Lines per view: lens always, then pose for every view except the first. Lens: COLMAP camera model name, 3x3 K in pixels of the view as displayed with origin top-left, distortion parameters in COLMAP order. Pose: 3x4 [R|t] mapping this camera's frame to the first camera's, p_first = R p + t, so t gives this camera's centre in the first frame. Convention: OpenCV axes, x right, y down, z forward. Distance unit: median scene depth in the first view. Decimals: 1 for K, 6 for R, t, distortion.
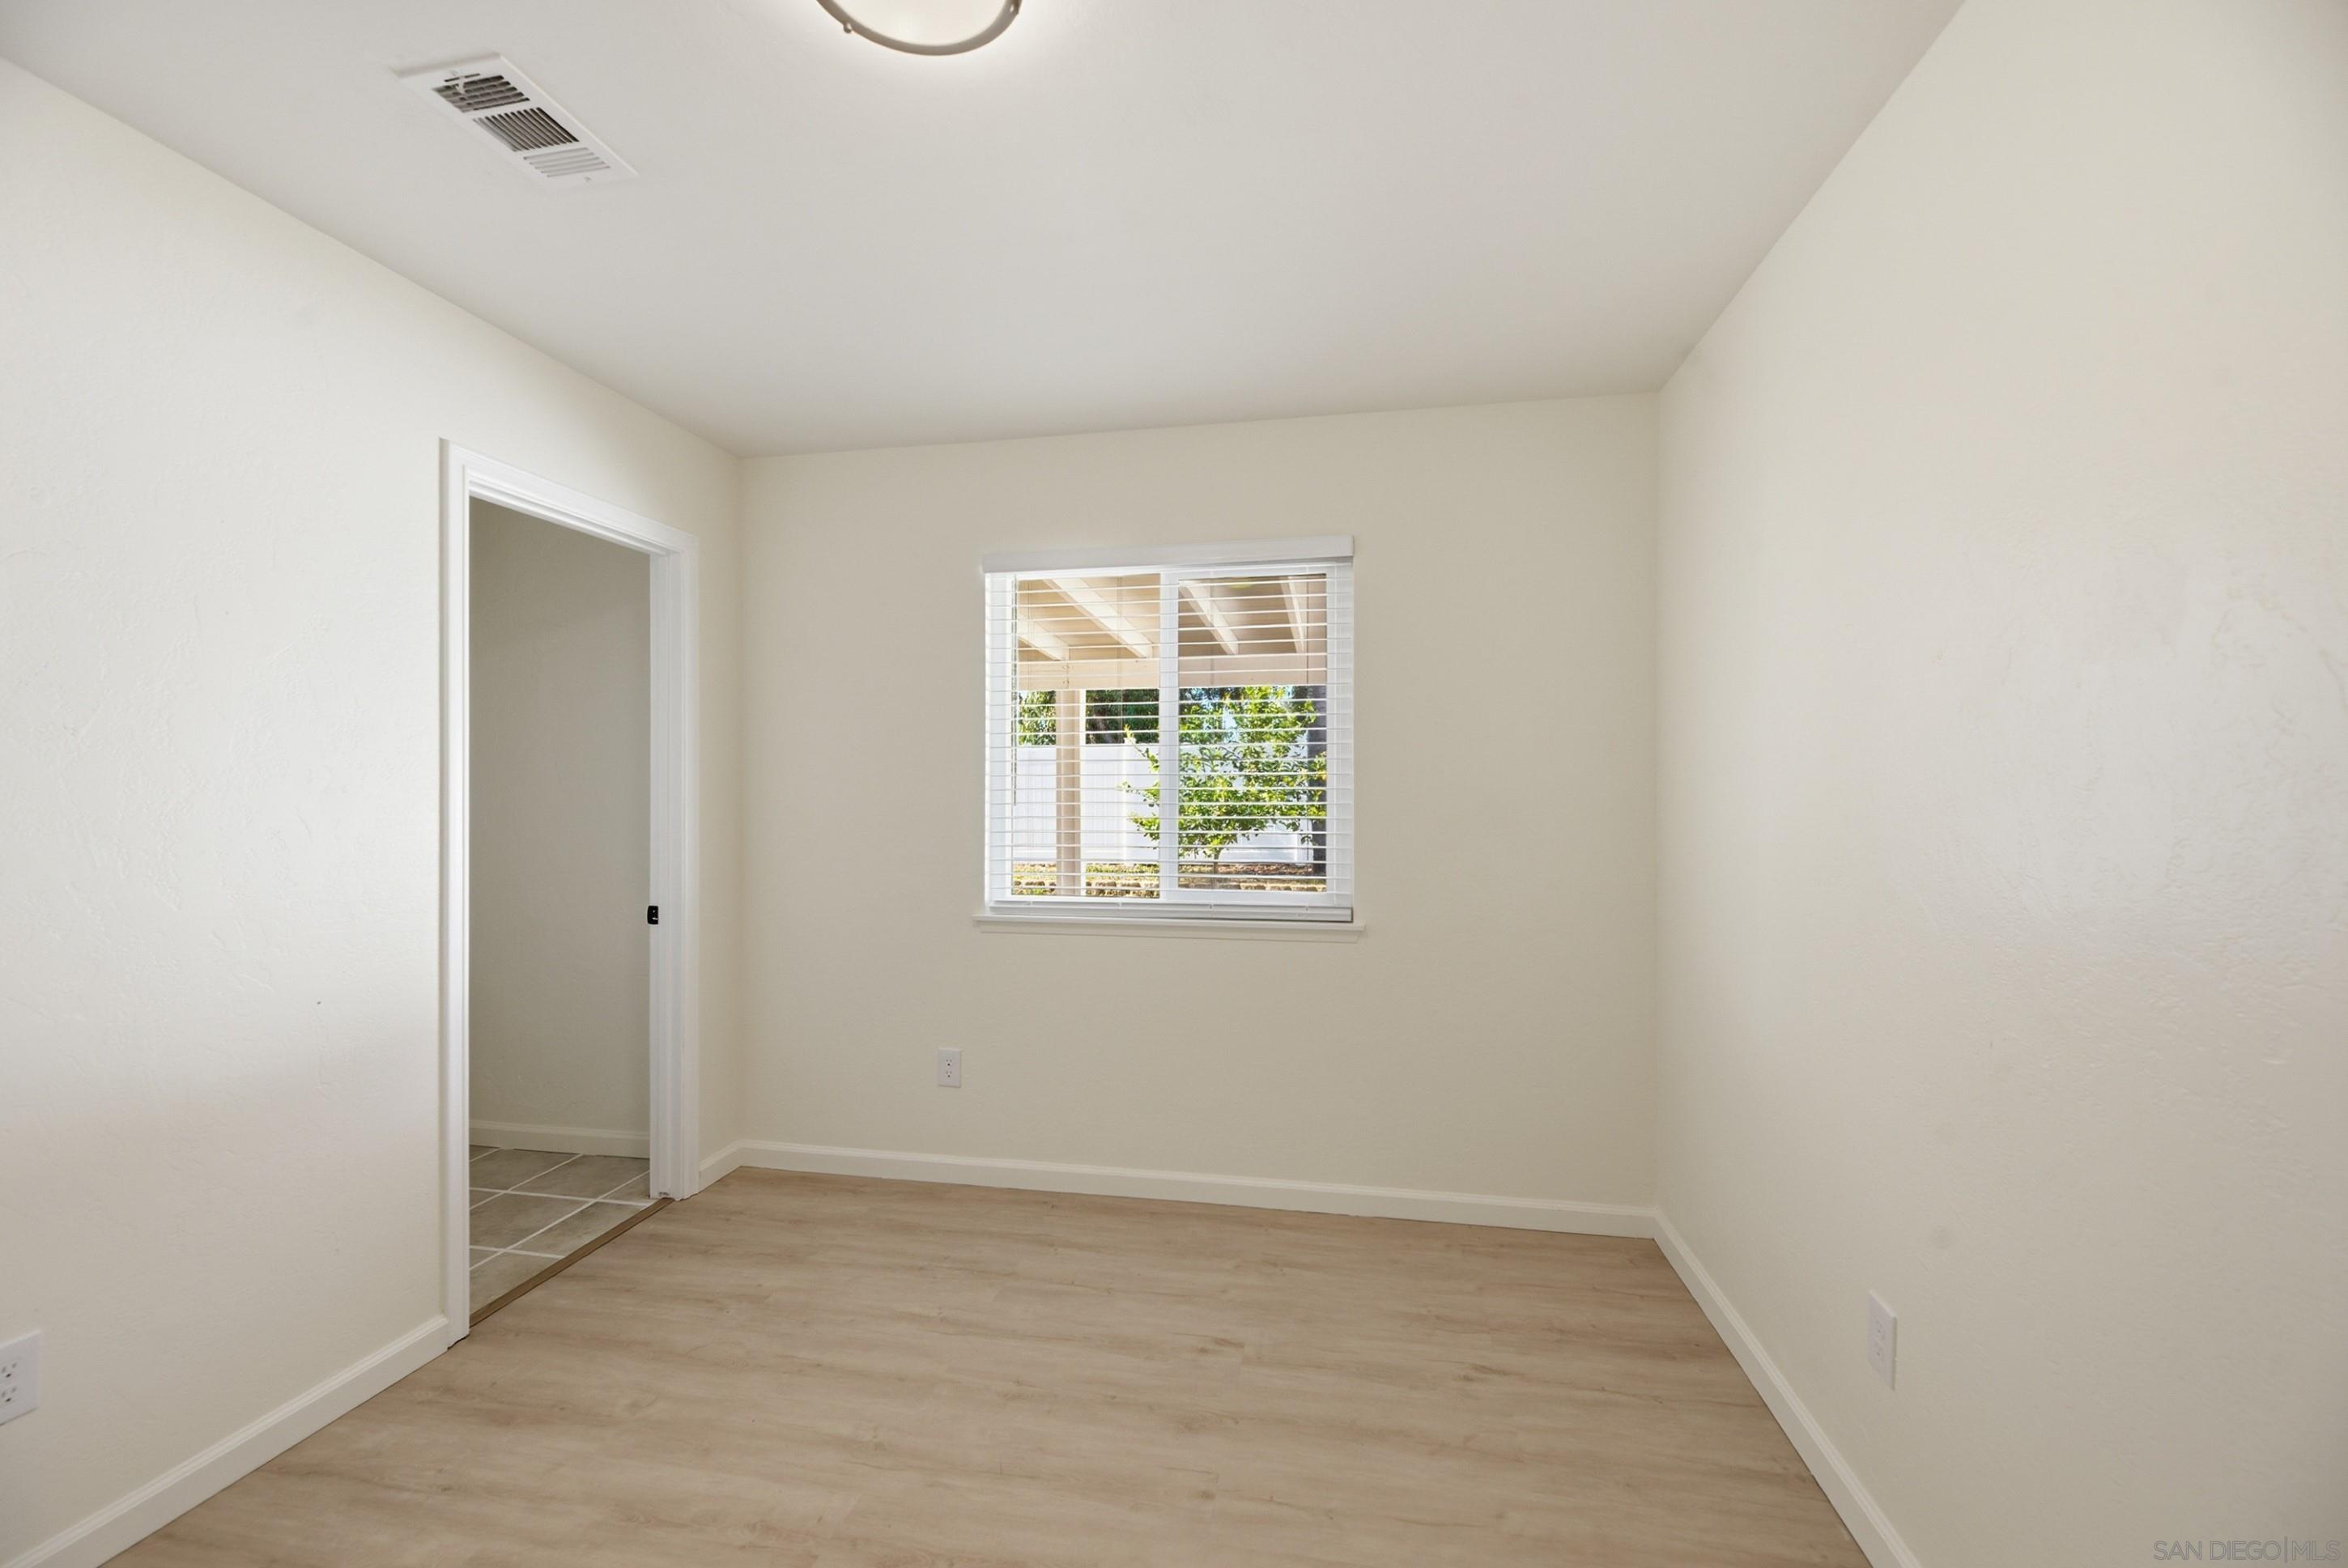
lens RADIAL K [[969.1, 0, 1161.0], [0, 969.1, 776.5], [0, 0, 1]] dist [0.001133, -0.003744]
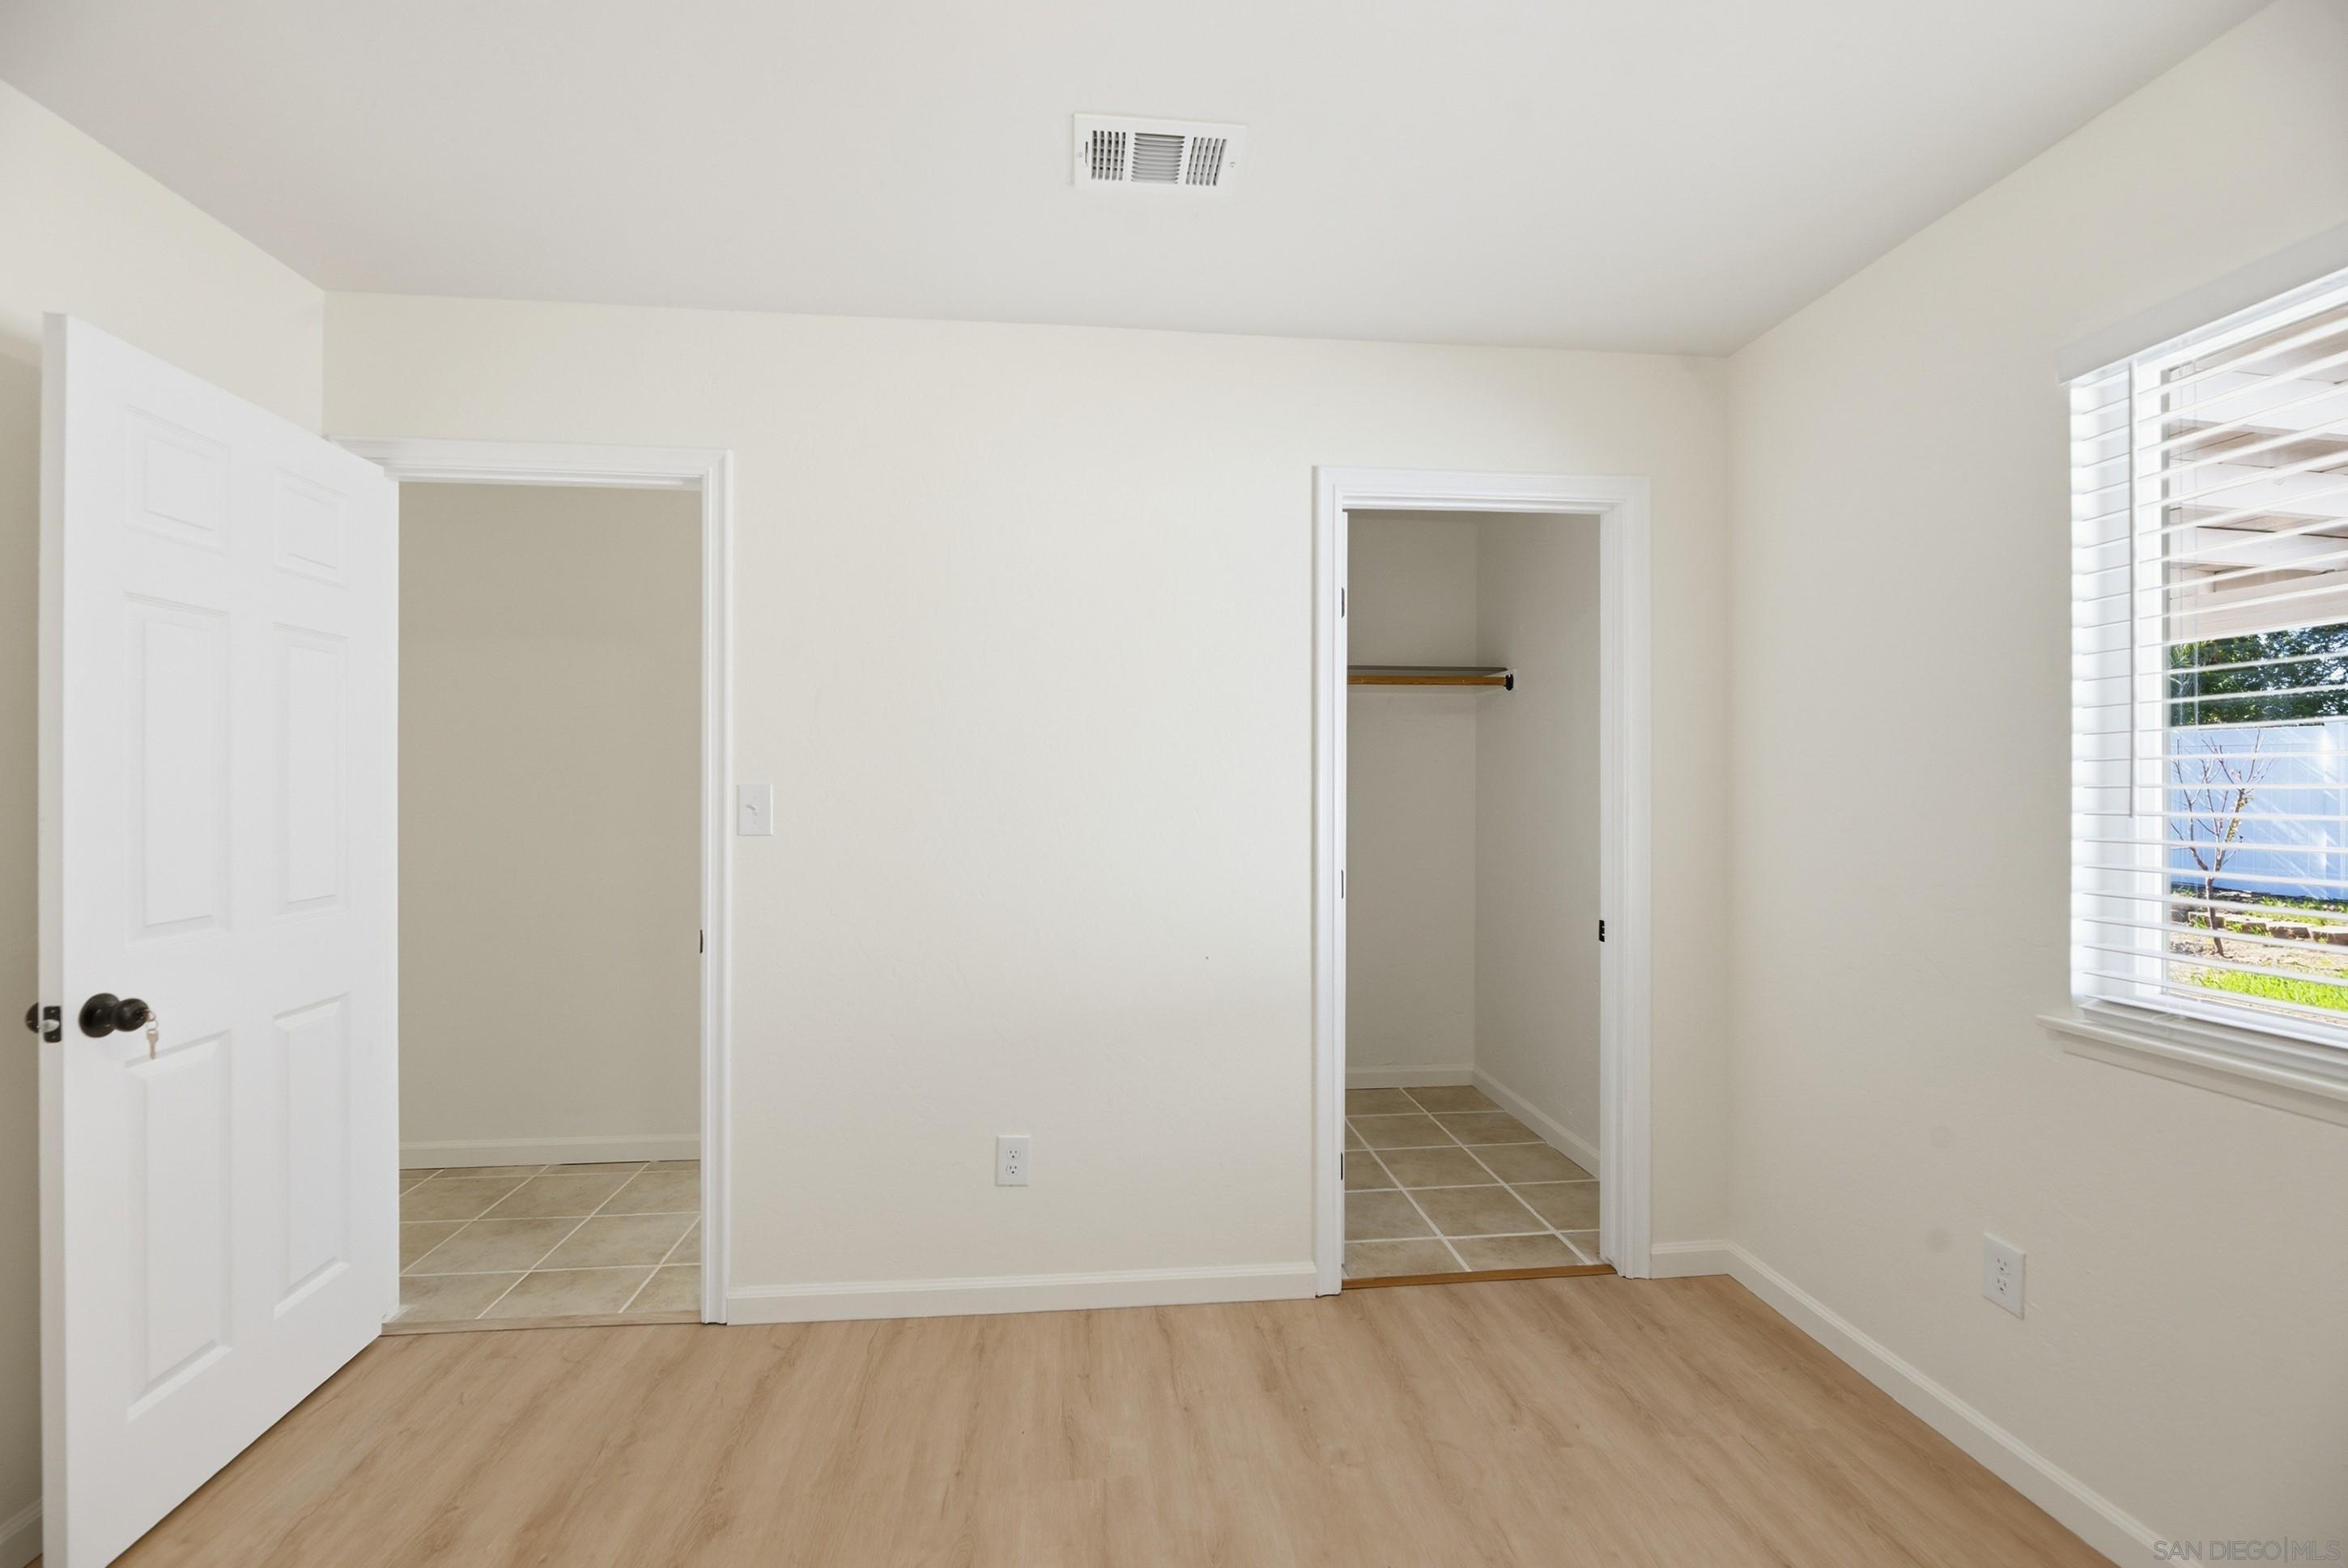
lens RADIAL K [[969.1, 0, 1160.6], [0, 969.1, 778.6], [0, 0, 1]] dist [0.001133, -0.003744]
pose [[0.285204, -0.005840, -0.958449, 0.228010], [0.011197, 0.999934, -0.002761, 0.006322], [0.958401, -0.009944, 0.285250, 0.449833]]
